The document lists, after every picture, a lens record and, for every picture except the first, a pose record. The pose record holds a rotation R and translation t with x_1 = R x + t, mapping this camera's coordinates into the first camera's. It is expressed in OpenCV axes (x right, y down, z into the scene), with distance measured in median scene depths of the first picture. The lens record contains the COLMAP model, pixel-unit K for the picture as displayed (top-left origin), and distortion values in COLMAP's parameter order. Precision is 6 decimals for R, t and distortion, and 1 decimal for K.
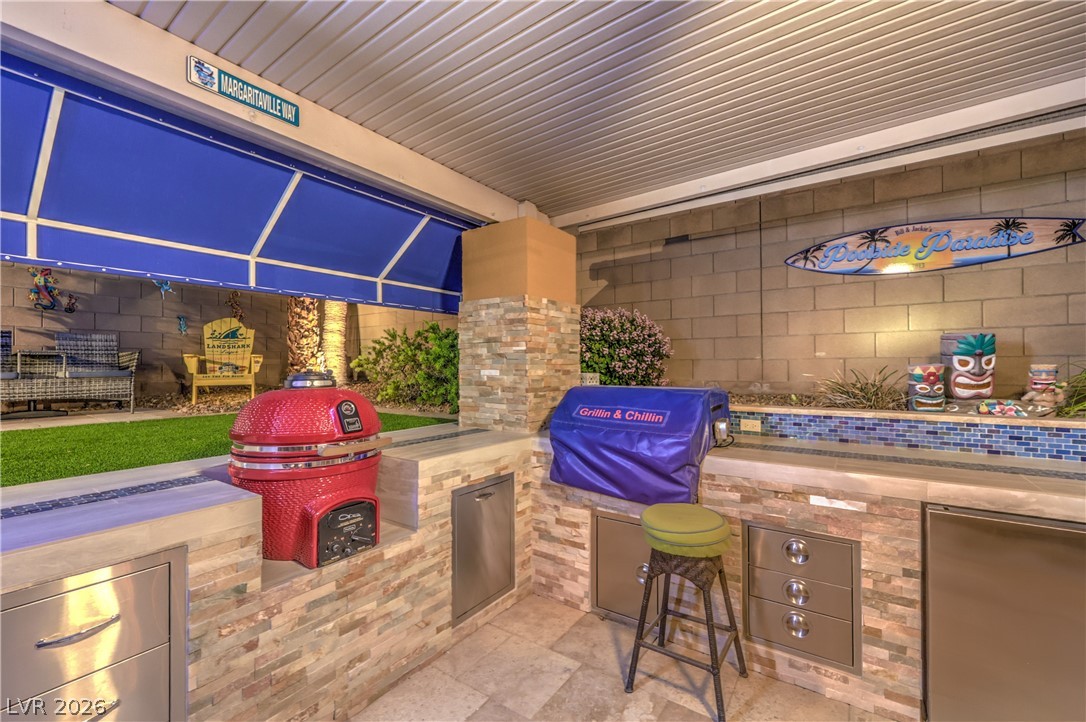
lens RADIAL K [[445.2, 0, 541.3], [0, 445.2, 369.3], [0, 0, 1]] dist [-0.004066, 0.001135]
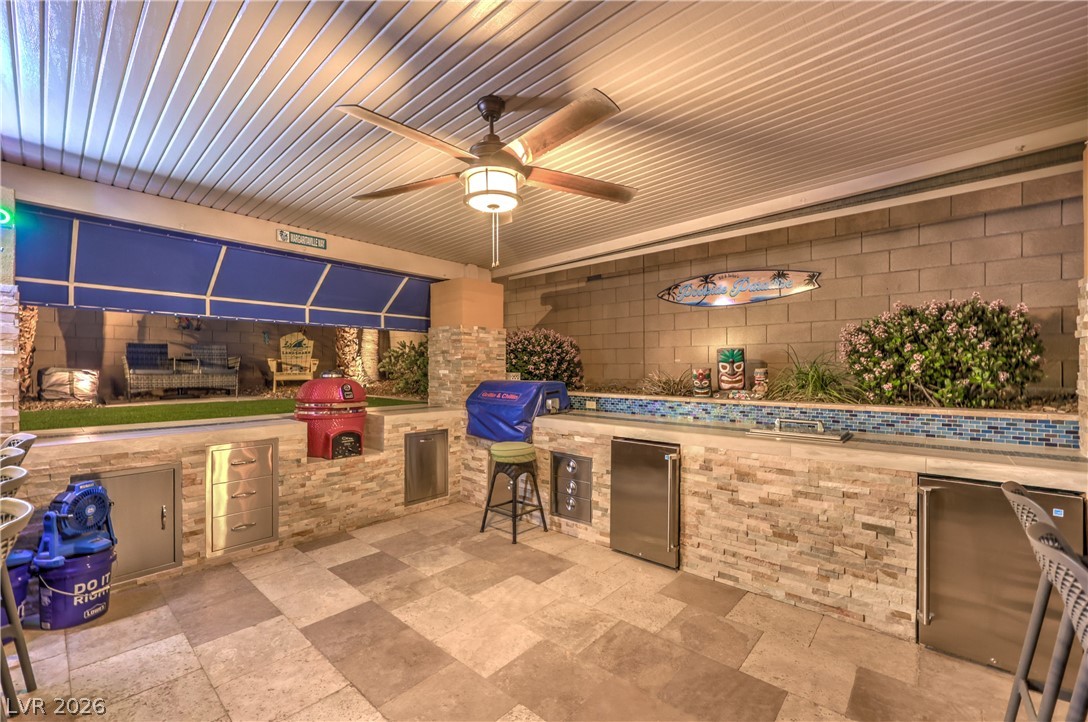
lens RADIAL K [[446.0, 0, 539.2], [0, 446.0, 376.3], [0, 0, 1]] dist [-0.004066, 0.001135]
pose [[0.993071, 0.006986, -0.117312, 0.476252], [-0.005502, 0.999901, 0.012973, 0.000714], [0.117391, -0.012237, 0.993010, -0.656700]]
